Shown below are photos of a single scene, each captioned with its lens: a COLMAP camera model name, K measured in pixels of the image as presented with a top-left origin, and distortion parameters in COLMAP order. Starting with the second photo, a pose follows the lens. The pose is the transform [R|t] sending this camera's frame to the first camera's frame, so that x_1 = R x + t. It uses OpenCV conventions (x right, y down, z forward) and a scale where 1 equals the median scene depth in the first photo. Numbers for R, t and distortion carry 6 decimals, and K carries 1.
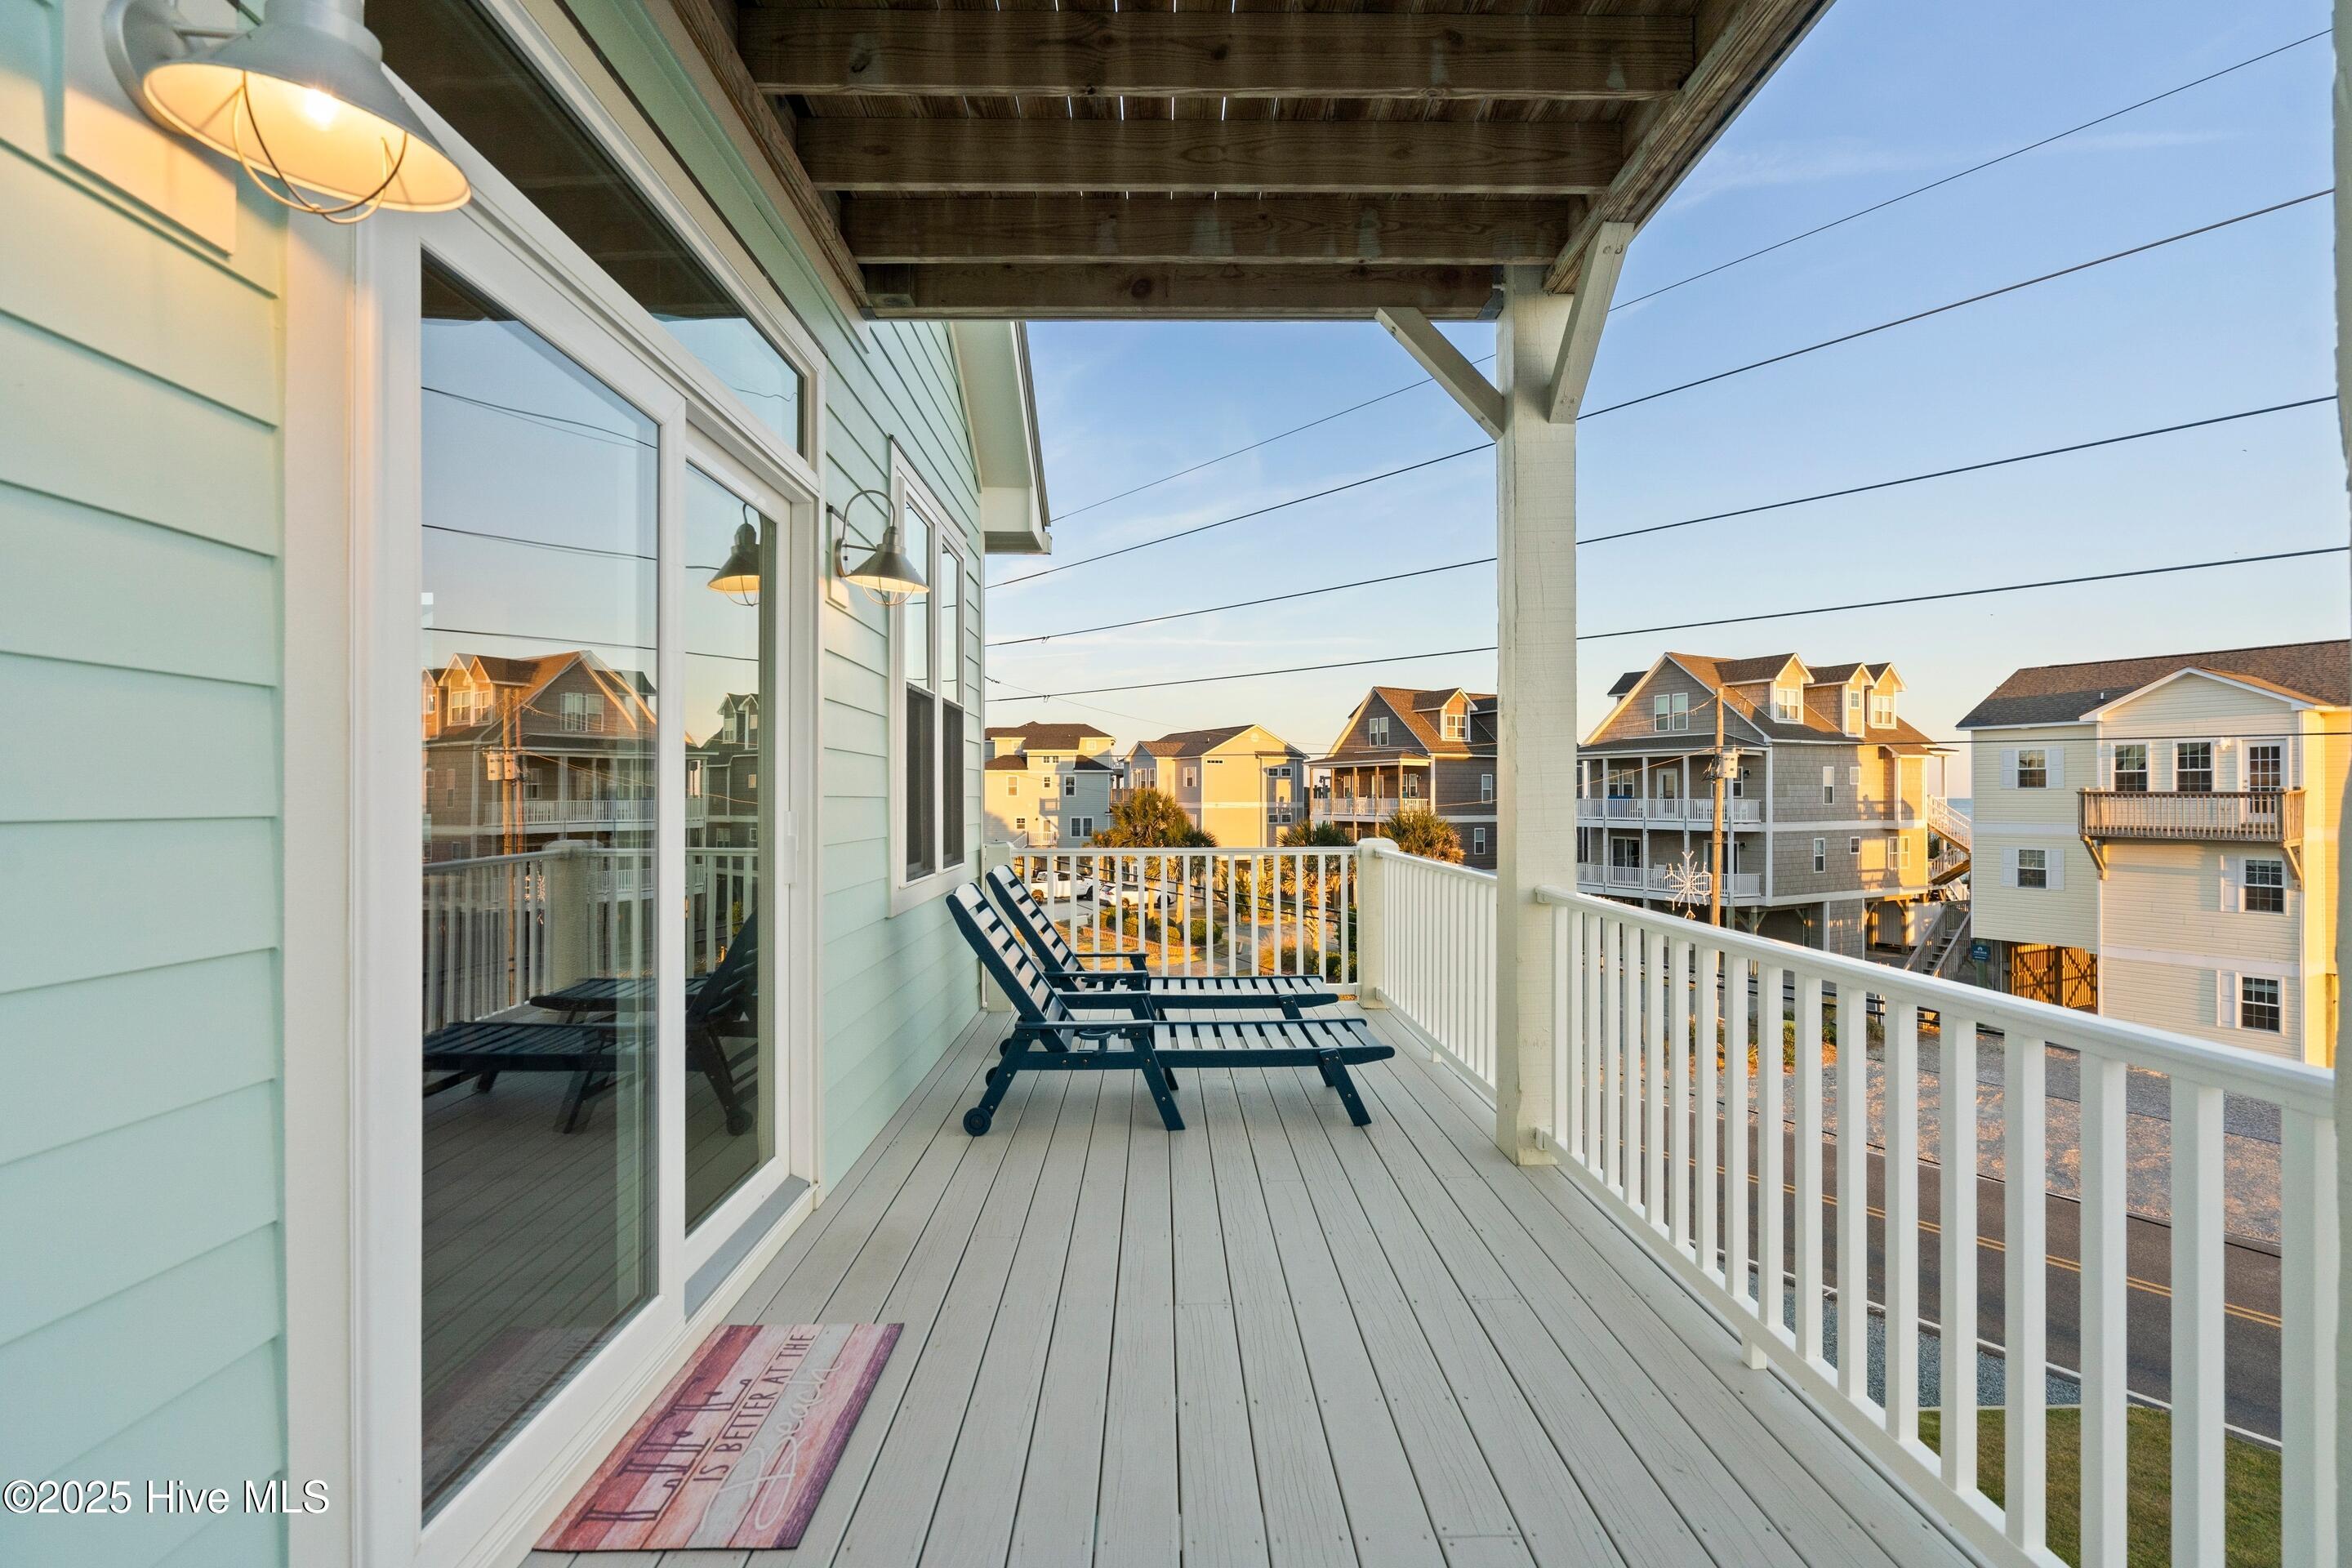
lens RADIAL K [[1063.1, 0, 1176.0], [0, 1063.1, 784.0], [0, 0, 1]] dist [-0.002475, 0.000433]
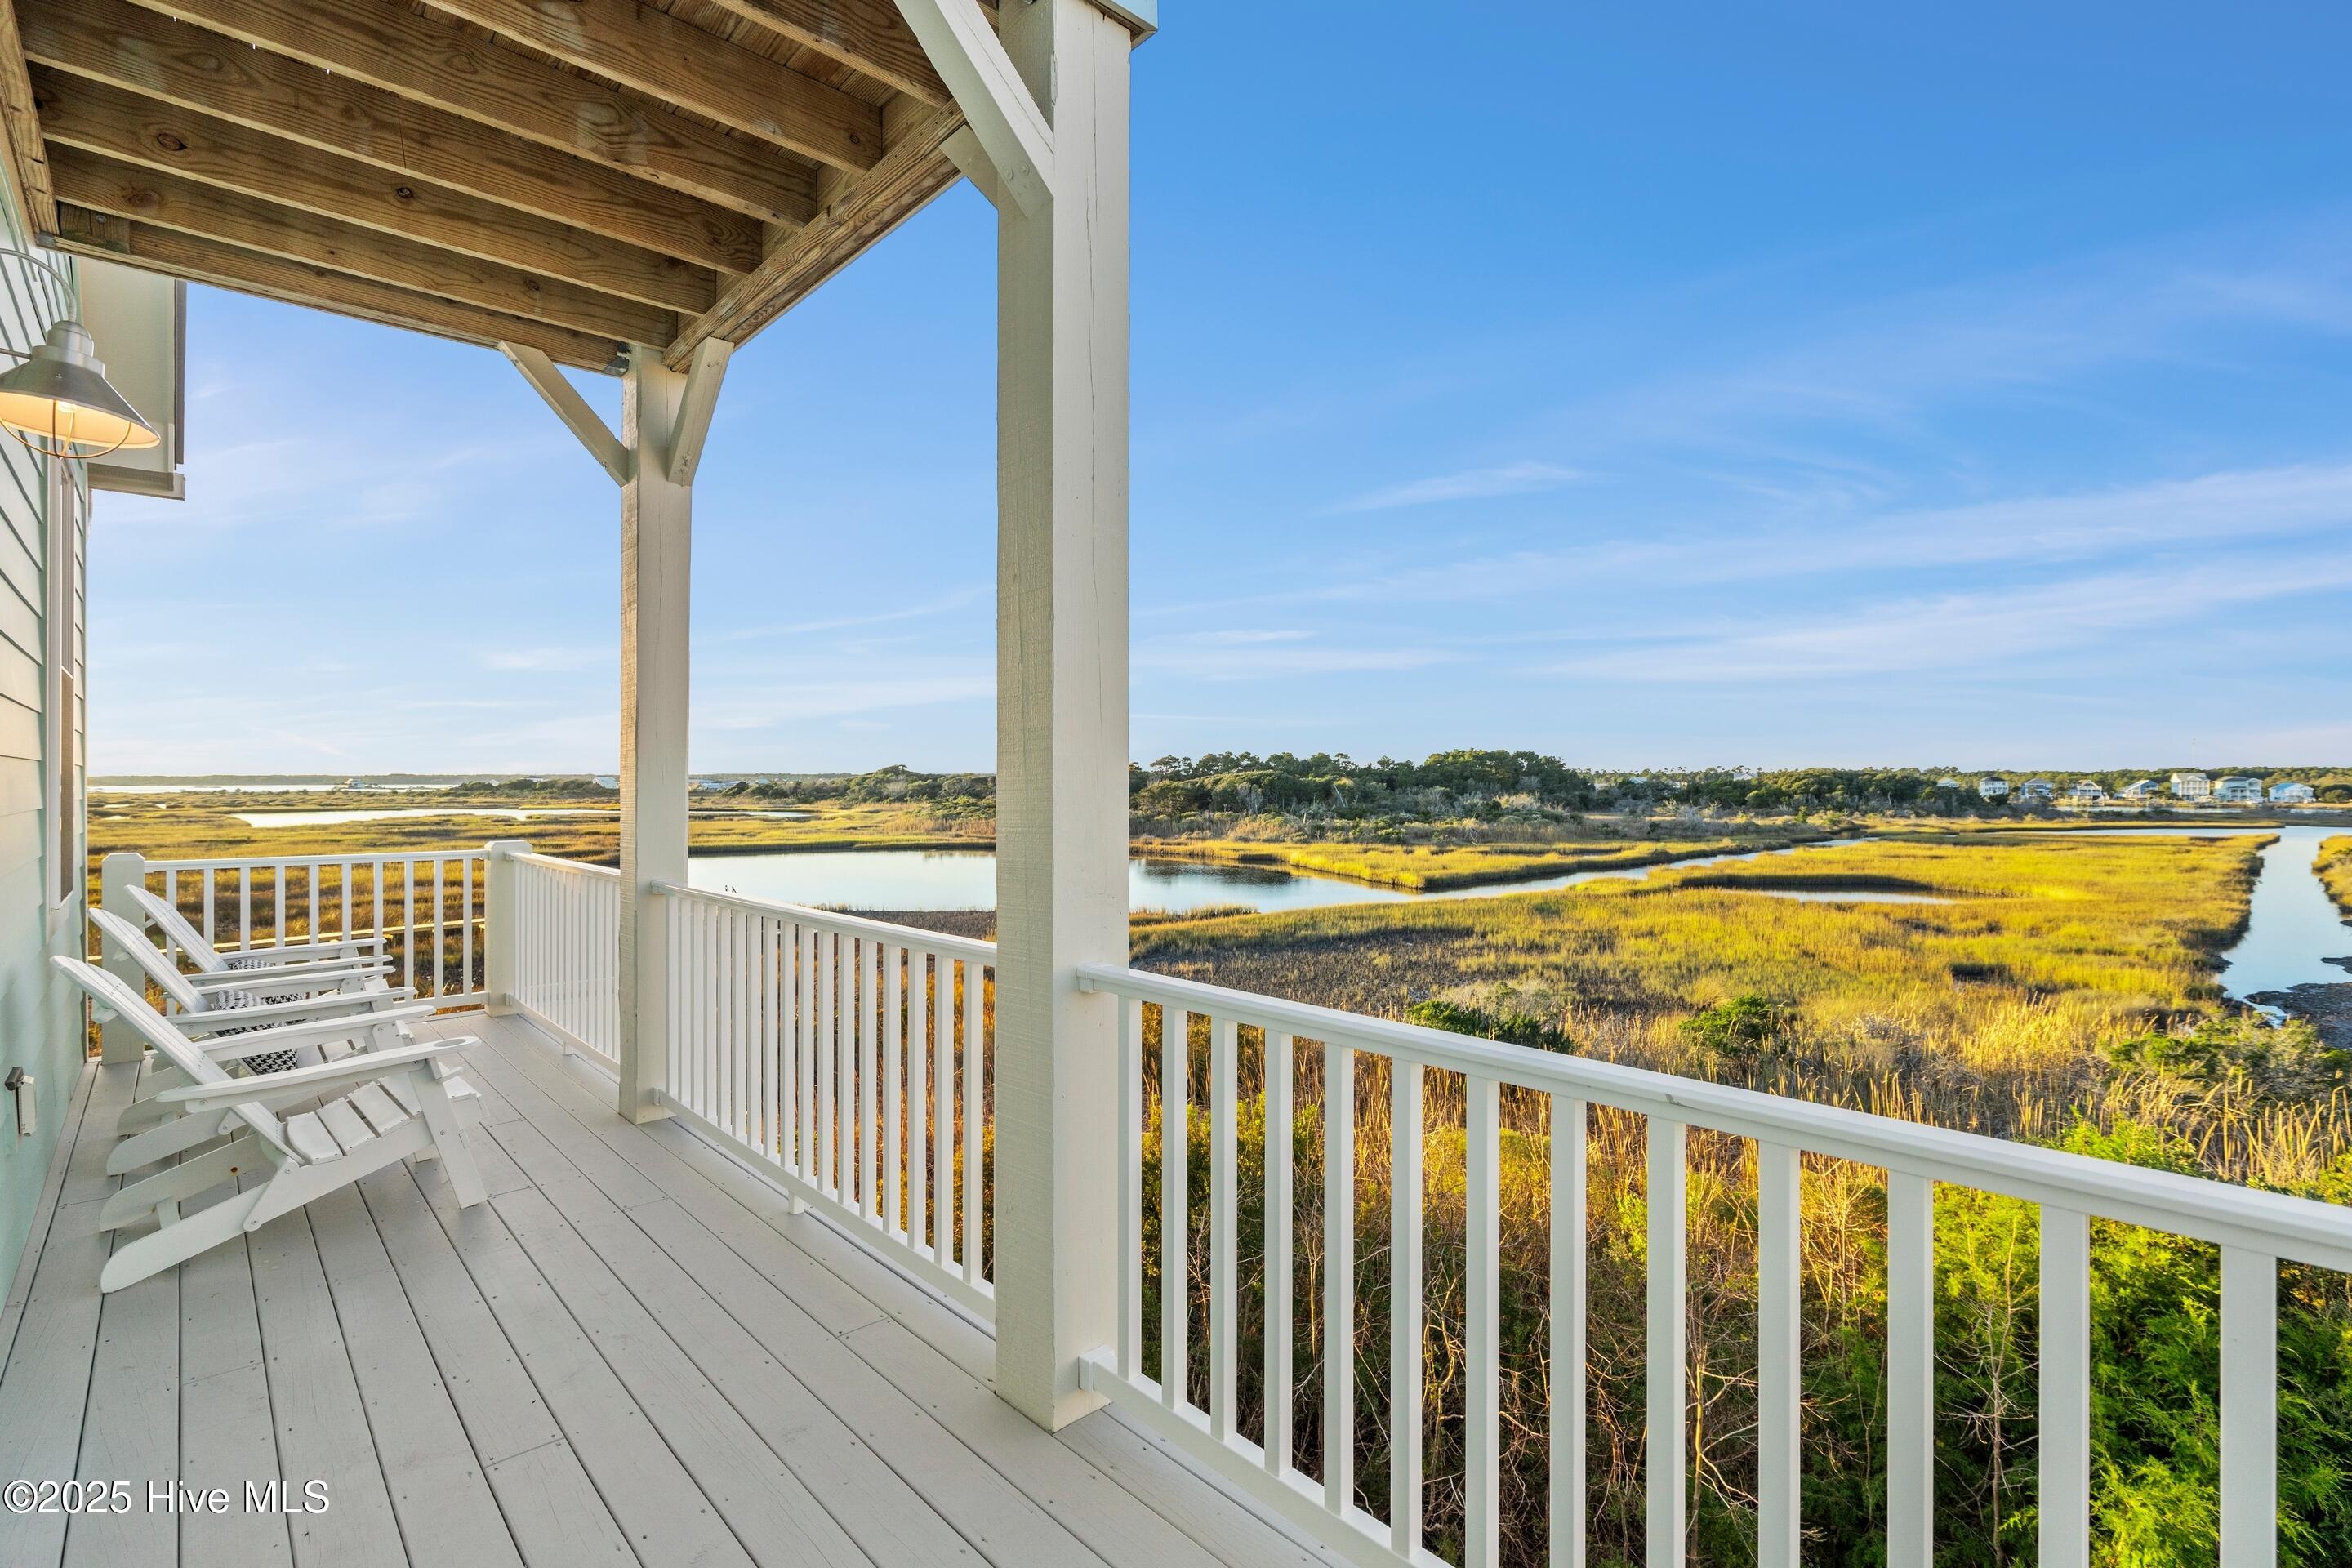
lens RADIAL K [[1069.3, 0, 1183.6], [0, 1069.3, 774.8], [0, 0, 1]] dist [0.000279, 0.000542]
pose [[0.740251, 0.000850, 0.672330, -0.018032], [-0.002165, 0.999997, 0.001120, -0.021043], [-0.672327, -0.002284, 0.740251, -0.246106]]
